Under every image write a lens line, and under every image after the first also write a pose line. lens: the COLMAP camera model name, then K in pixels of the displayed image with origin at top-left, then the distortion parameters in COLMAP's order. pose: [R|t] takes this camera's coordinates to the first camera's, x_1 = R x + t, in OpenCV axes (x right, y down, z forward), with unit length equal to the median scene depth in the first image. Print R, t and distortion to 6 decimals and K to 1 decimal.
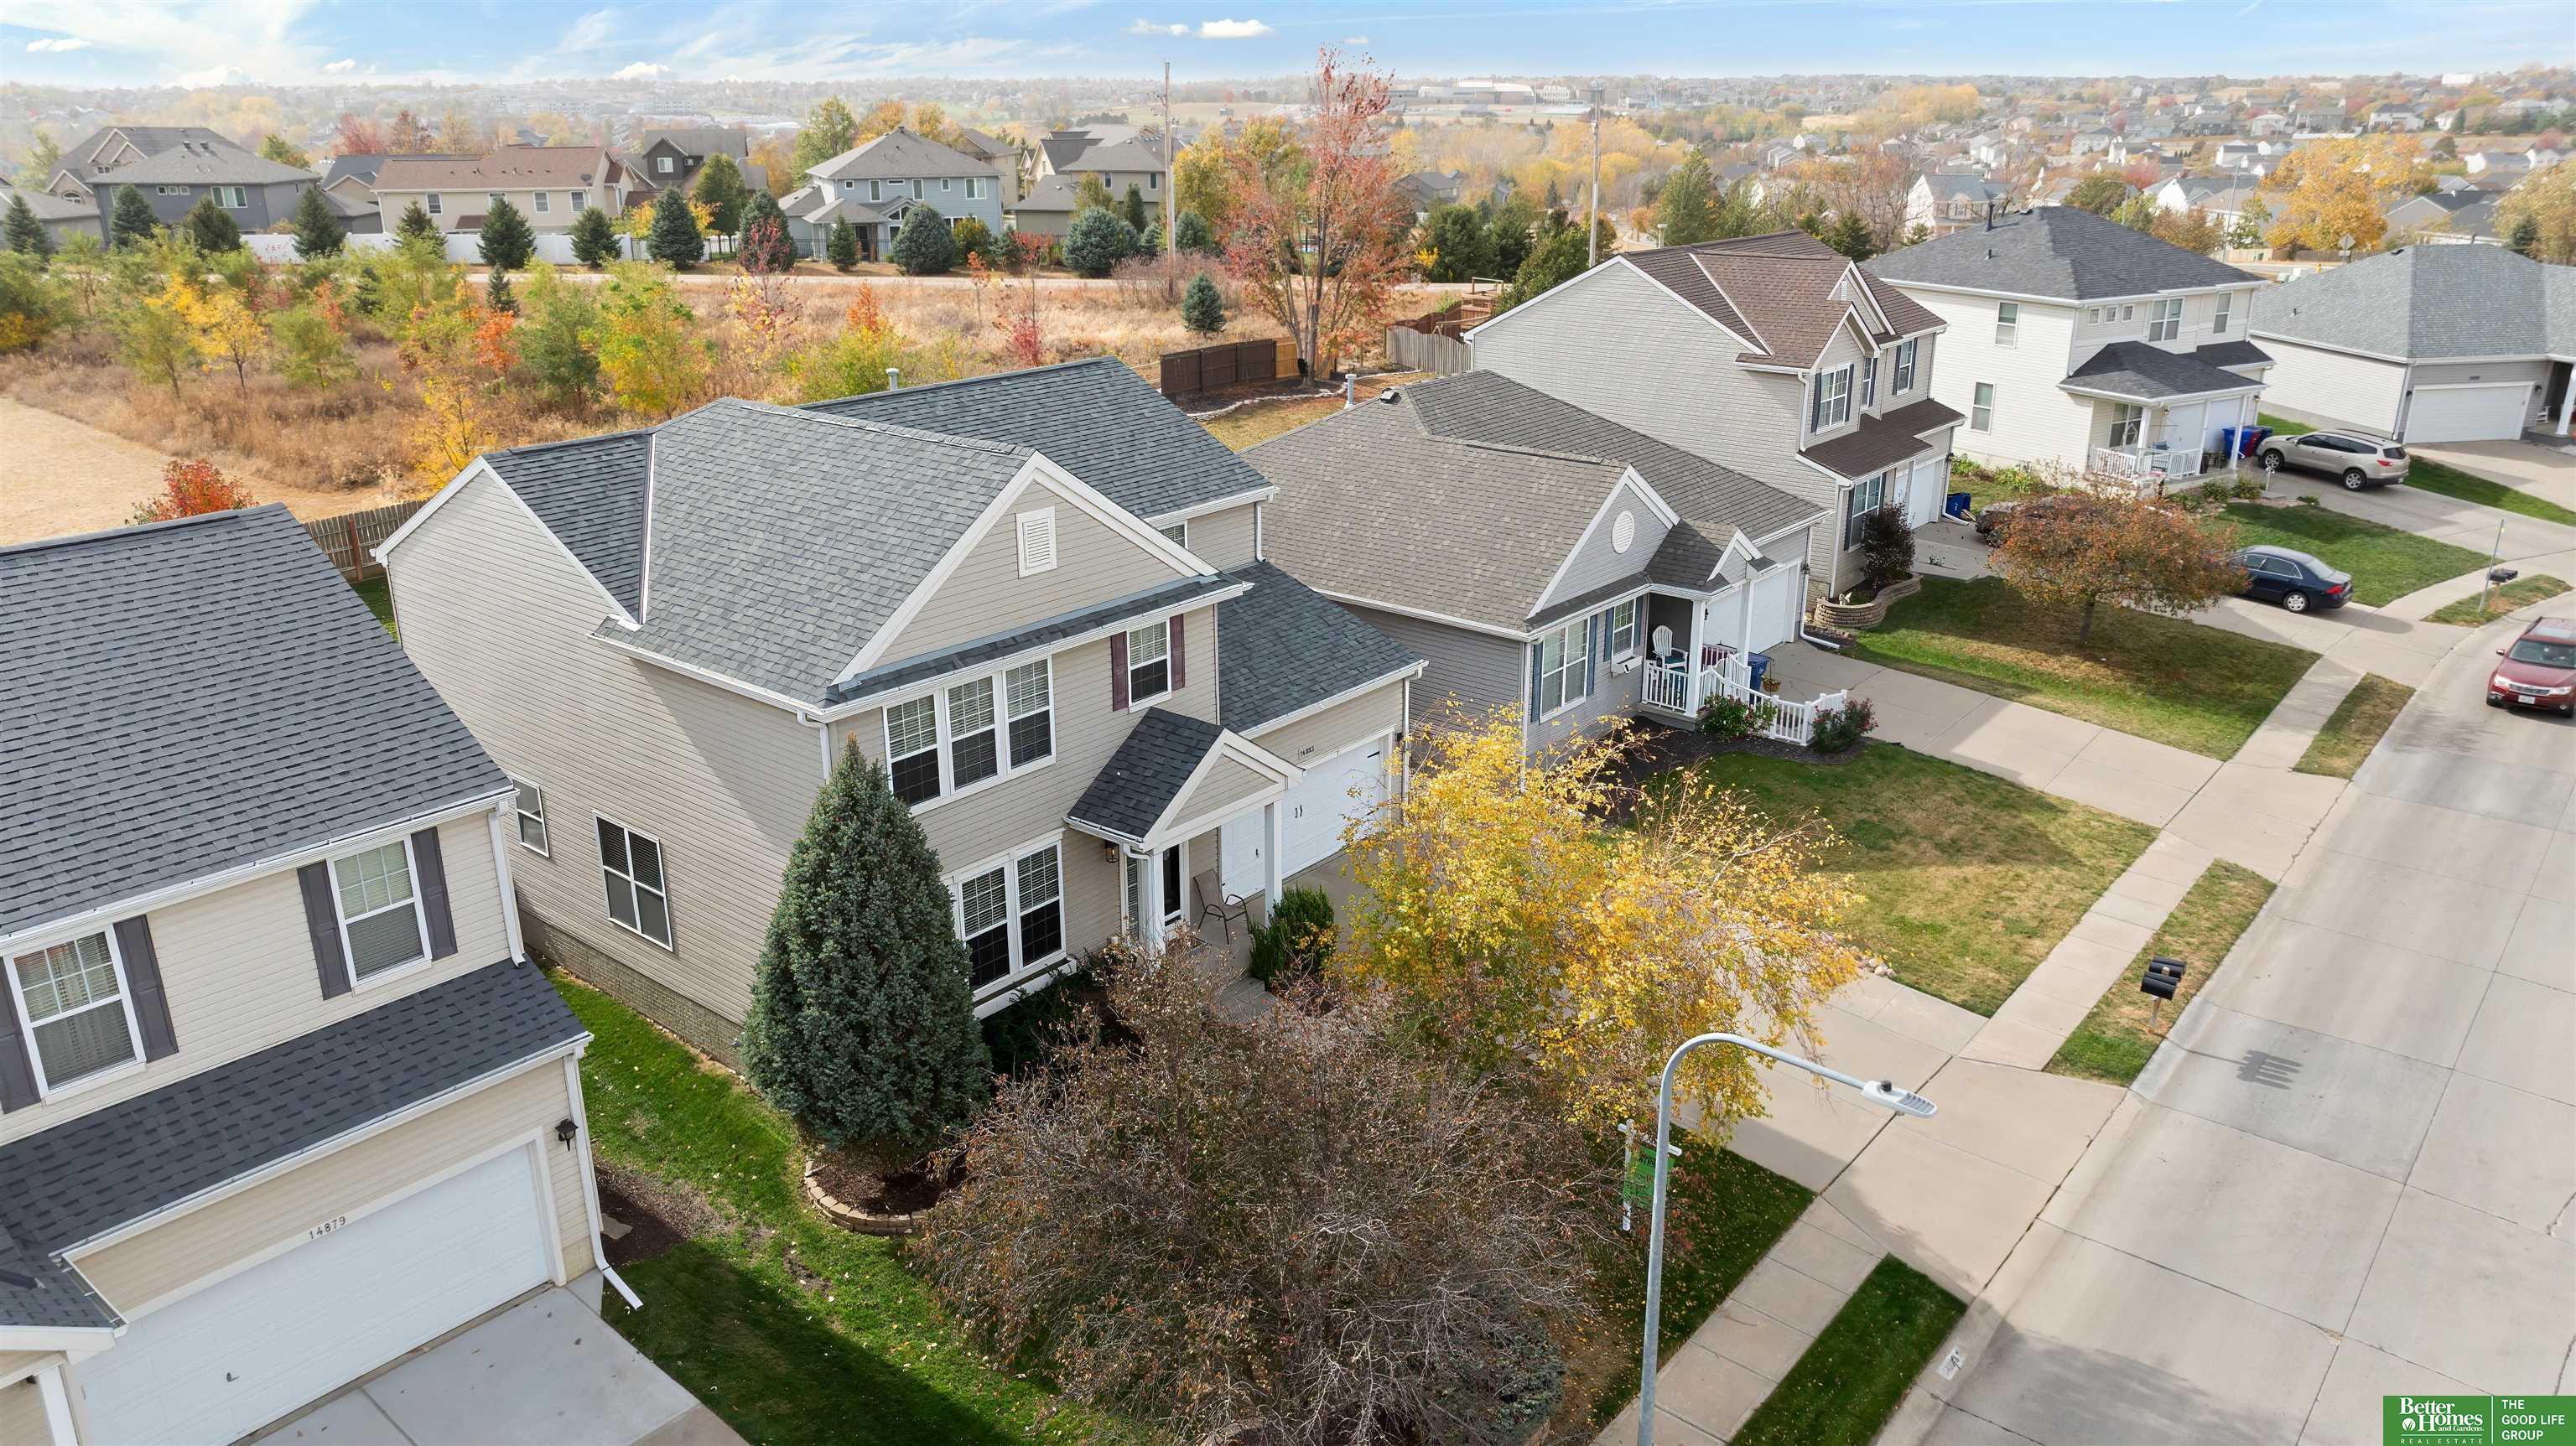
lens RADIAL K [[1817.3, 0, 1279.9], [0, 1817.3, 774.6], [0, 0, 1]] dist [-0.002133, -0.027189]
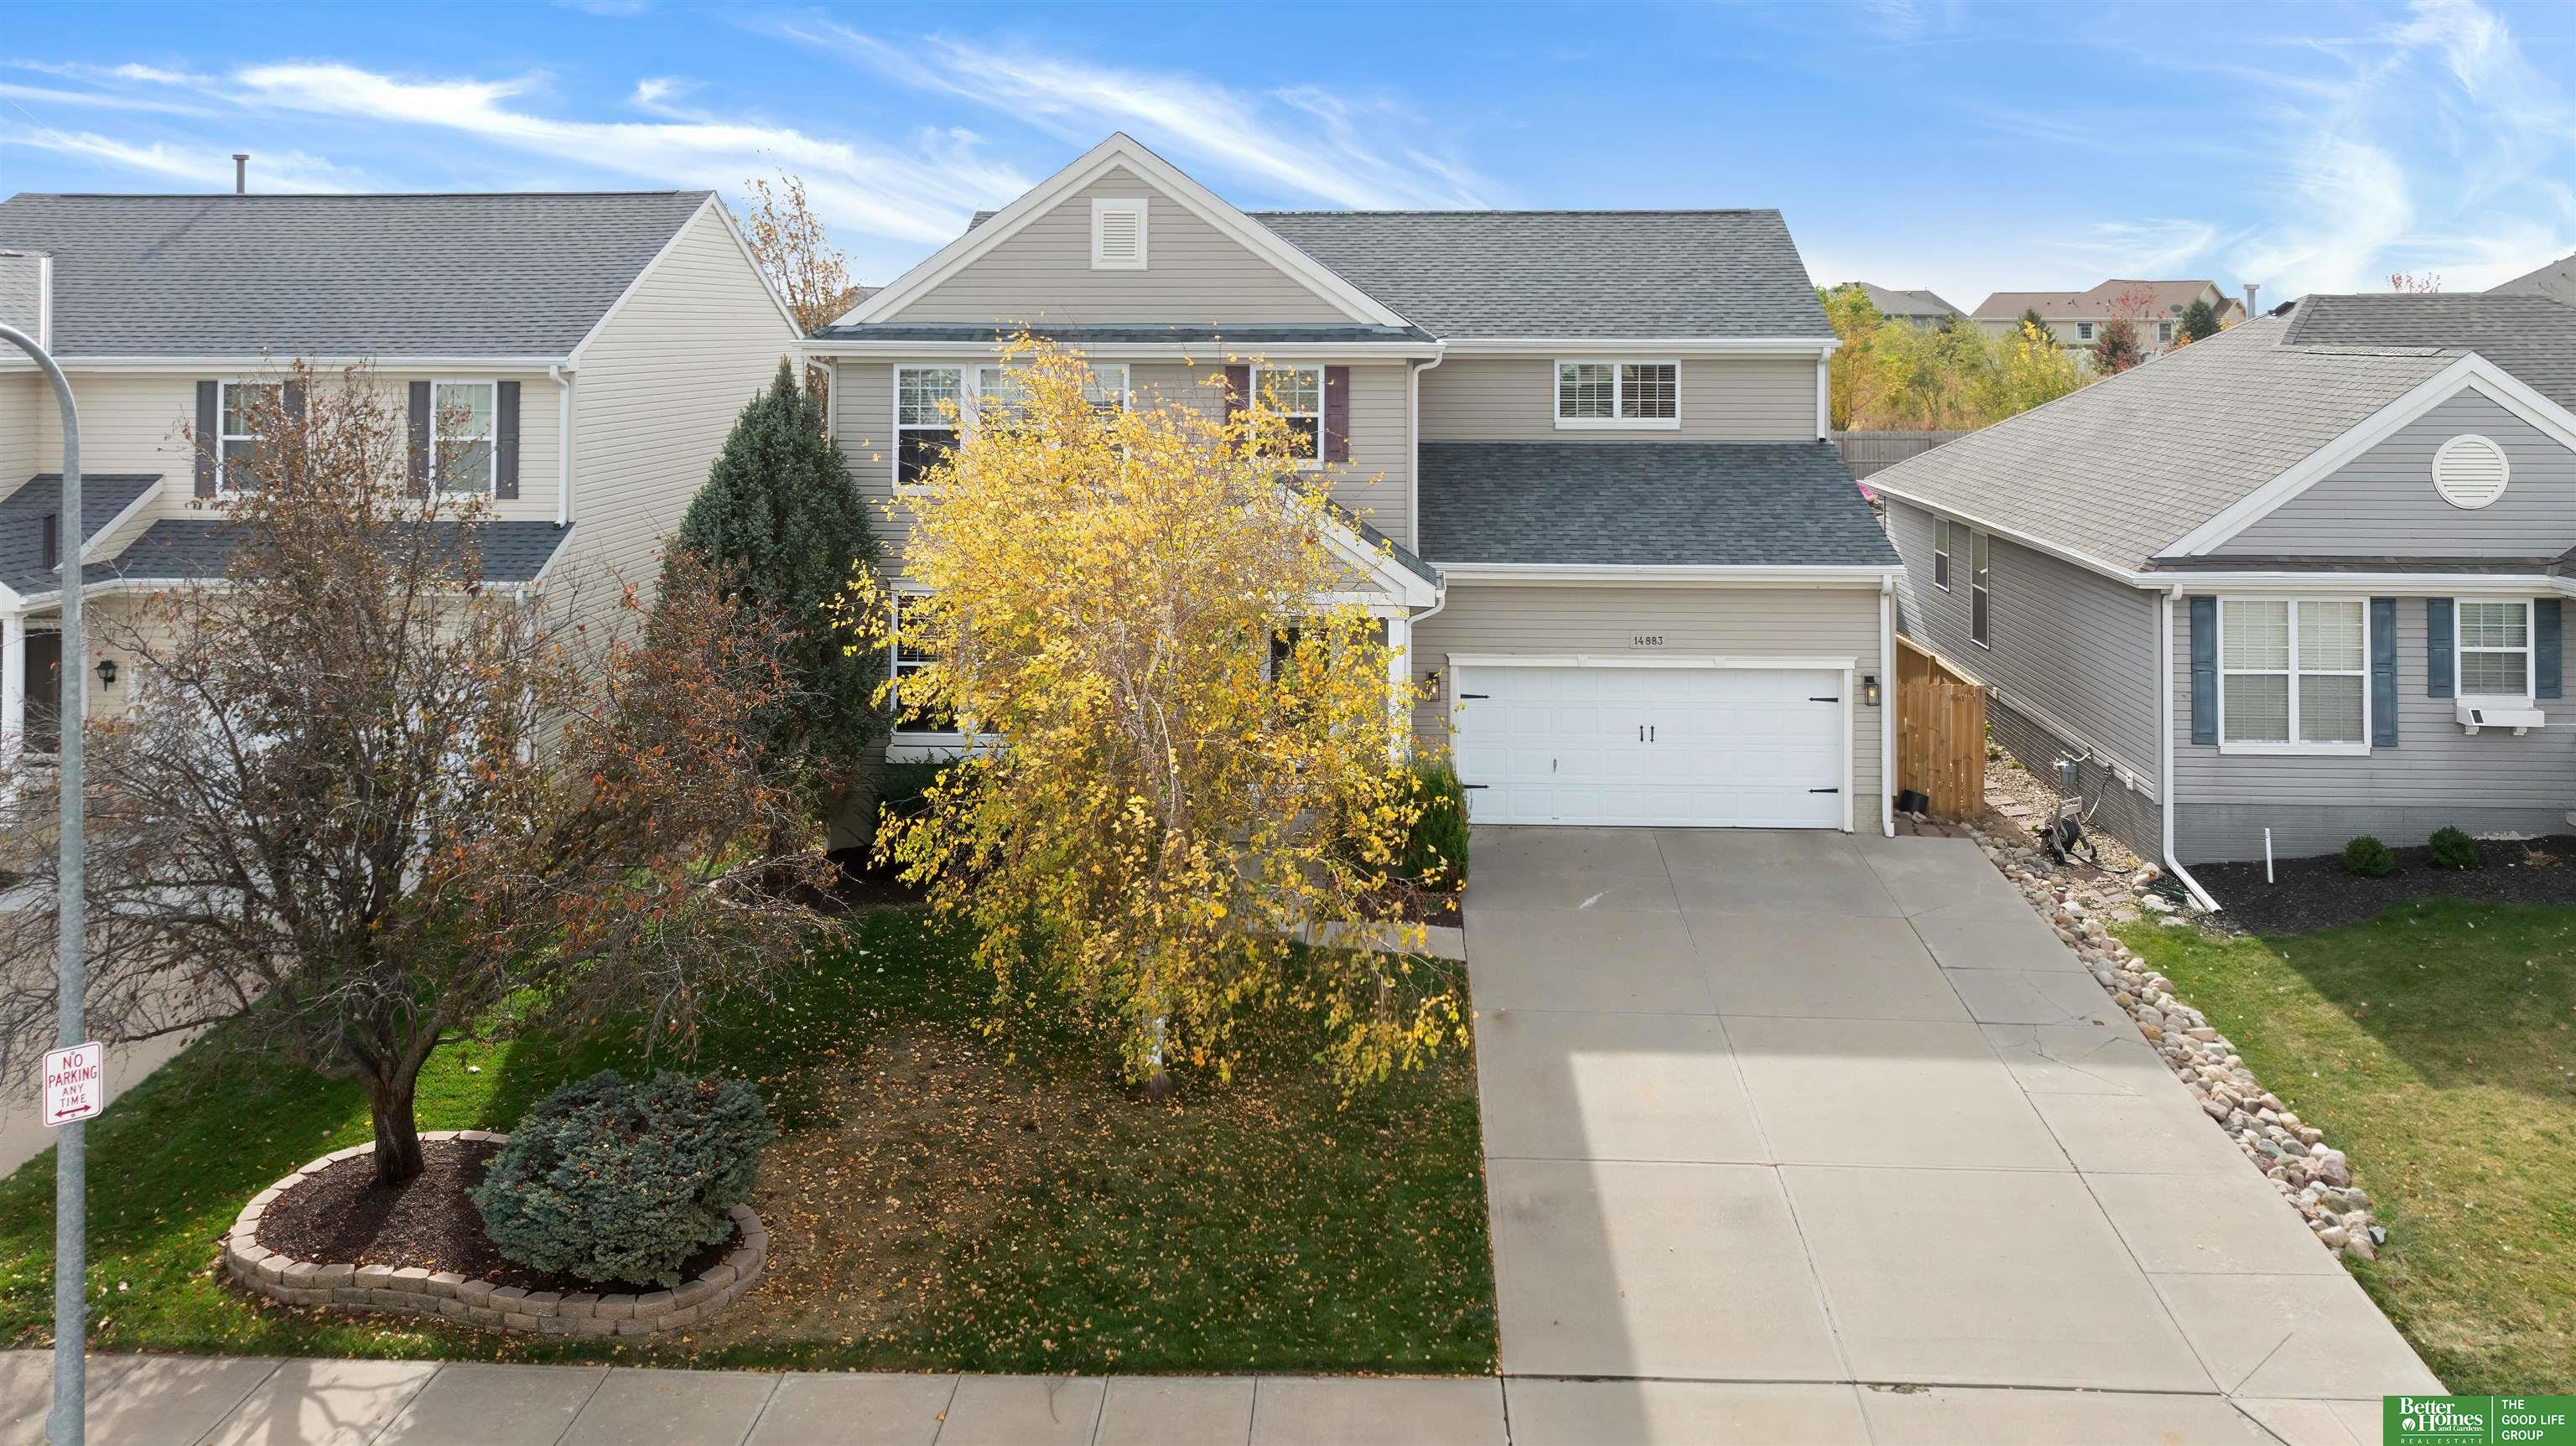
lens RADIAL K [[1893.4, 0, 1287.4], [0, 1893.4, 287.3], [0, 0, 1]] dist [-0.004535, -0.004757]
pose [[0.590211, -0.014541, -0.807118, 0.658201], [-0.292380, 0.928101, -0.230526, 0.087541], [0.752439, 0.372044, 0.543524, 0.538065]]
